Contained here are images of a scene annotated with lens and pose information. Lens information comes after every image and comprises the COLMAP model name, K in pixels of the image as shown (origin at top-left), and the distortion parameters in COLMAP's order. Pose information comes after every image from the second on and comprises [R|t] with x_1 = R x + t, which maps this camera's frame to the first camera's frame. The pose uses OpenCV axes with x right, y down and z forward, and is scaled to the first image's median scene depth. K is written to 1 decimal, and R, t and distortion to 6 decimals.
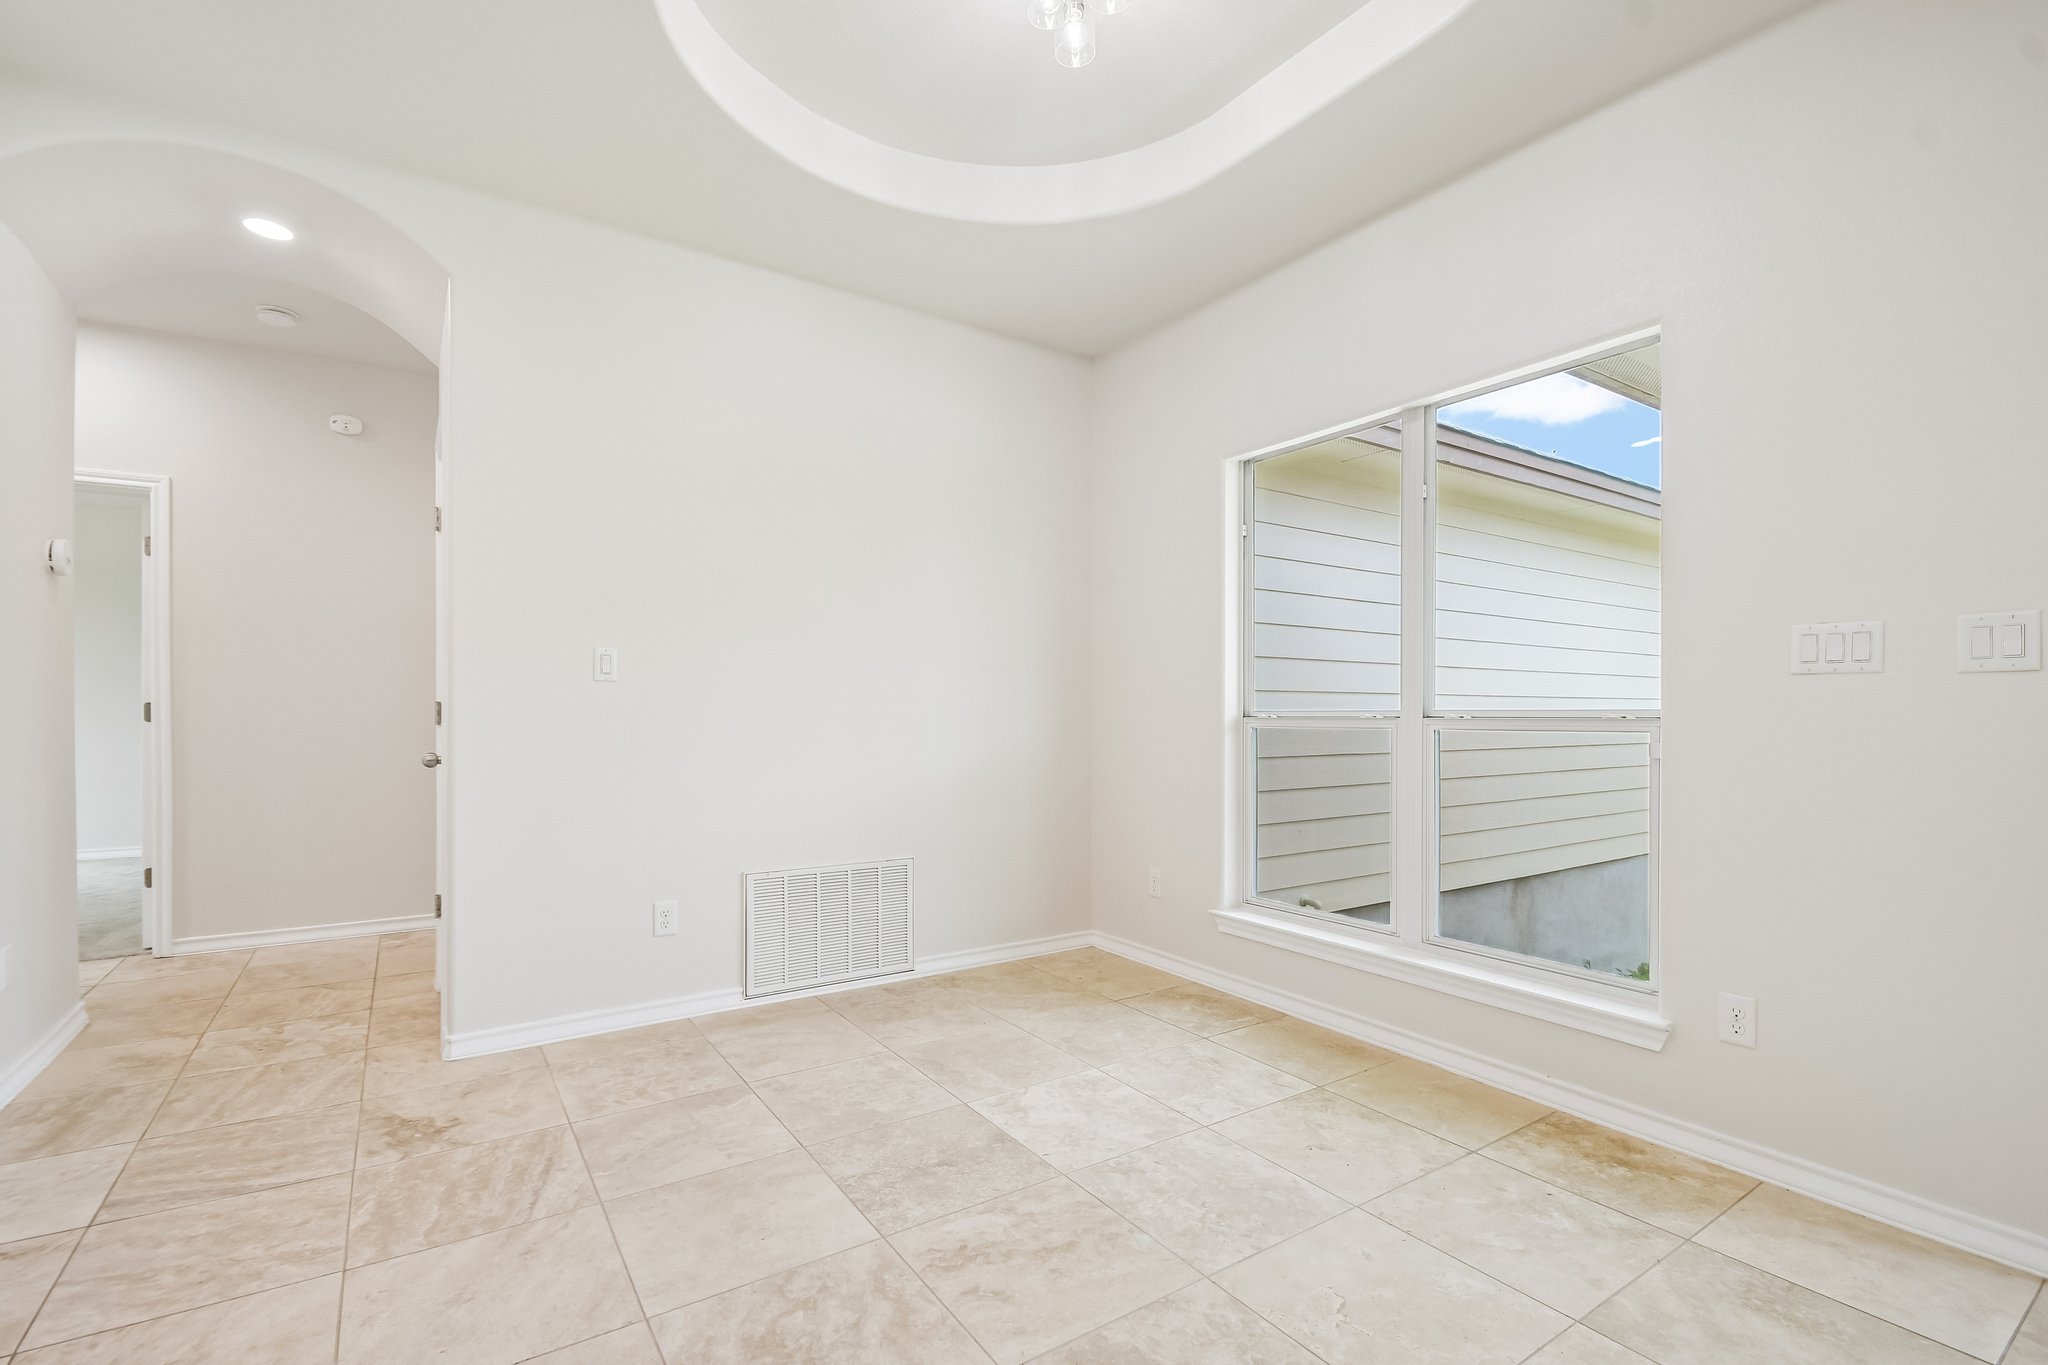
lens RADIAL K [[918.0, 0, 1023.2], [0, 918.0, 712.2], [0, 0, 1]] dist [0.010209, -0.012702]
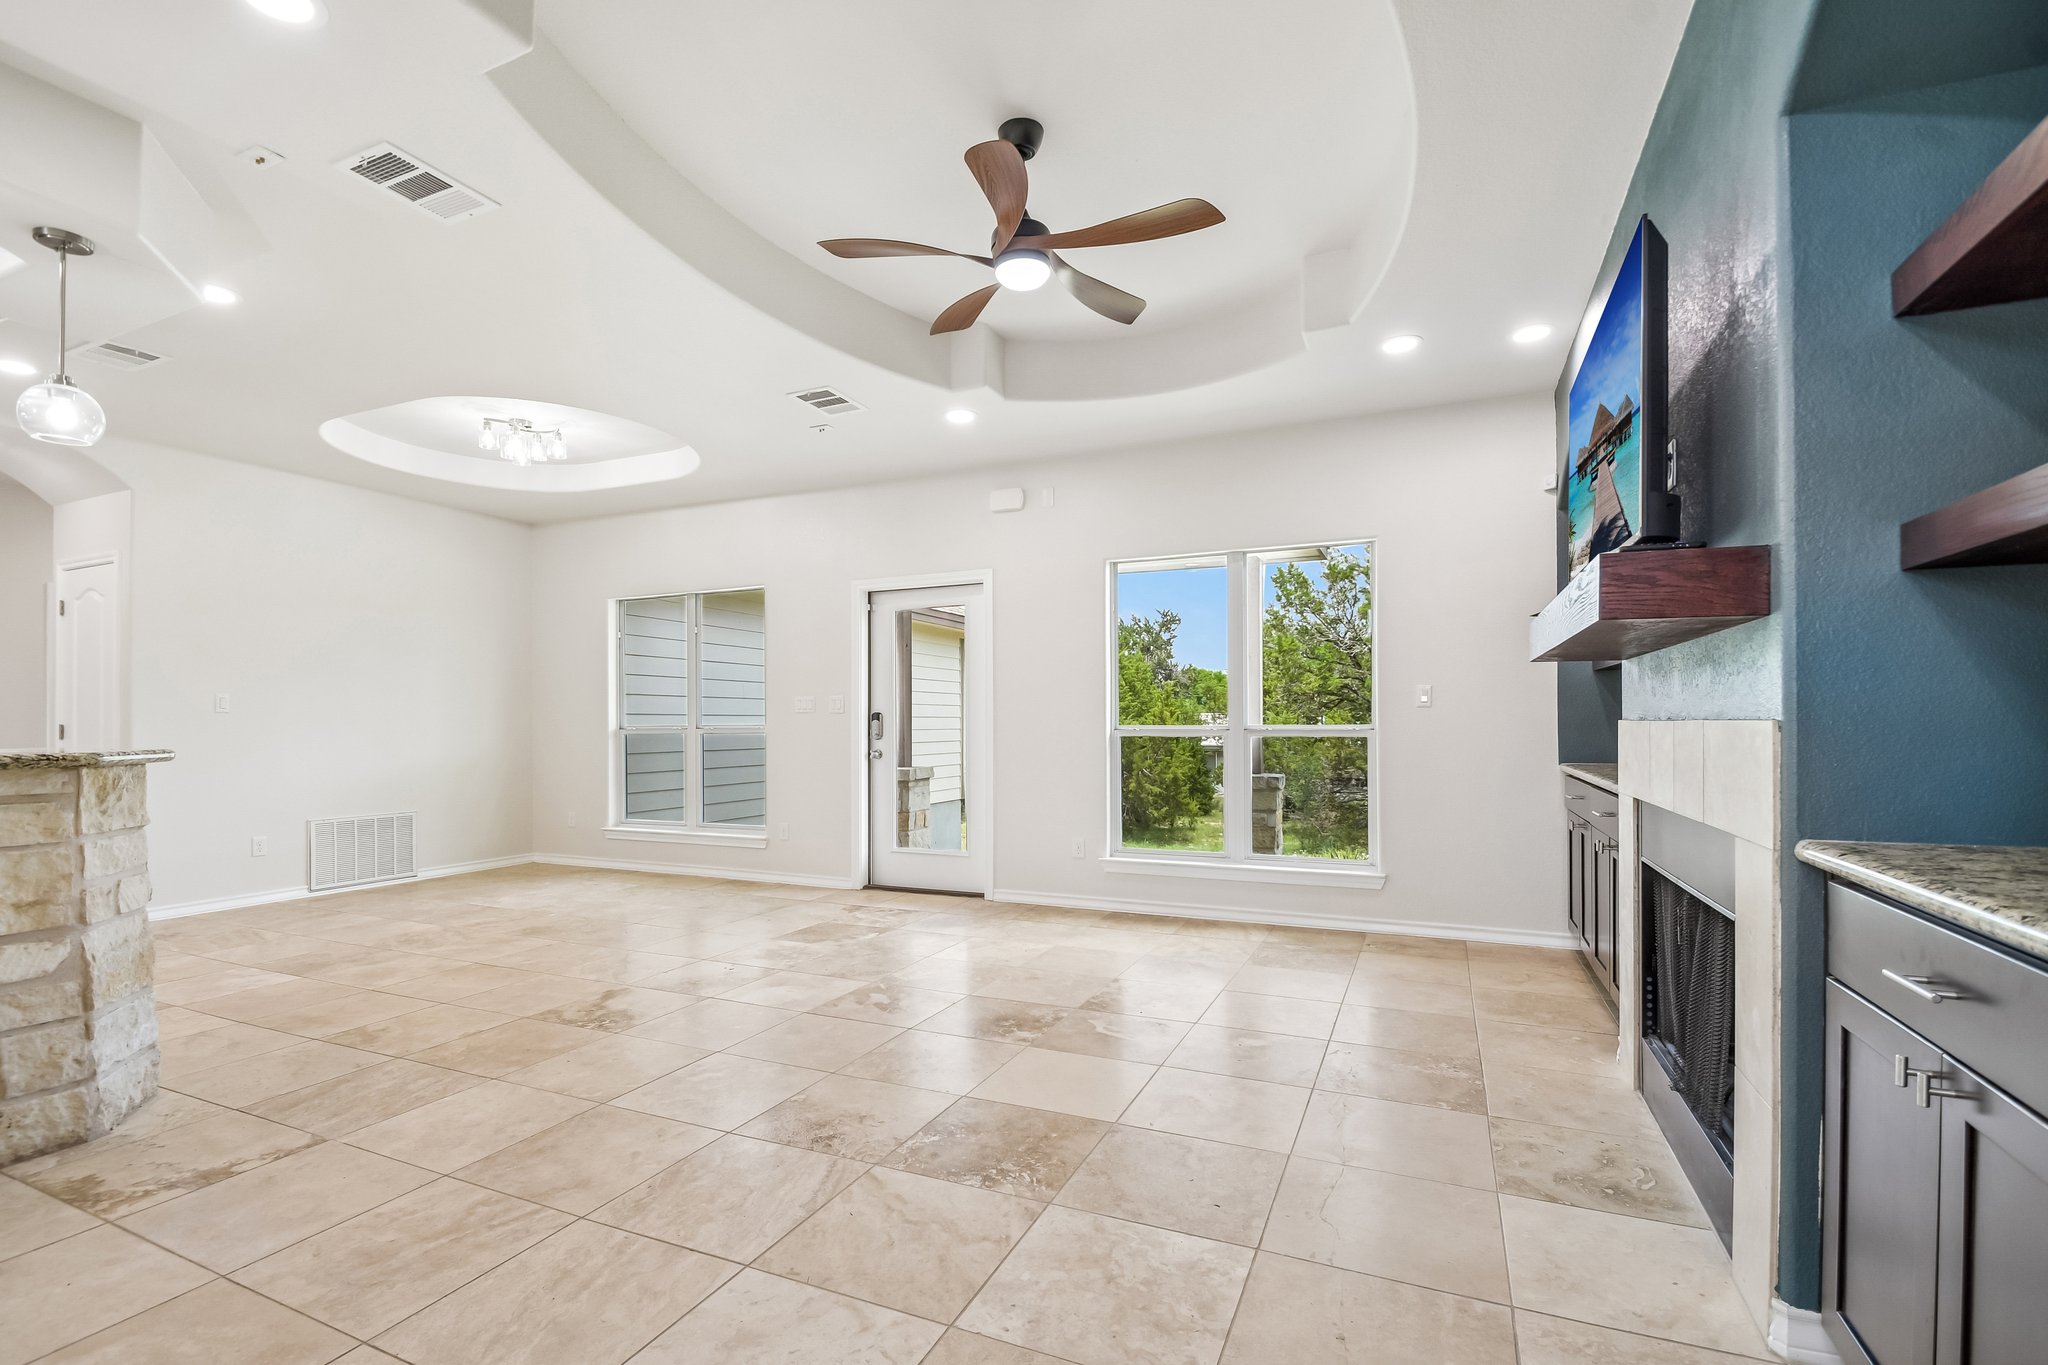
lens RADIAL K [[918.0, 0, 1026.3], [0, 918.0, 718.0], [0, 0, 1]] dist [0.010209, -0.012702]
pose [[0.842445, -0.001307, 0.538781, -0.112241], [0.007770, 0.999923, -0.009723, 0.006711], [-0.538726, 0.012377, 0.842390, -1.470068]]
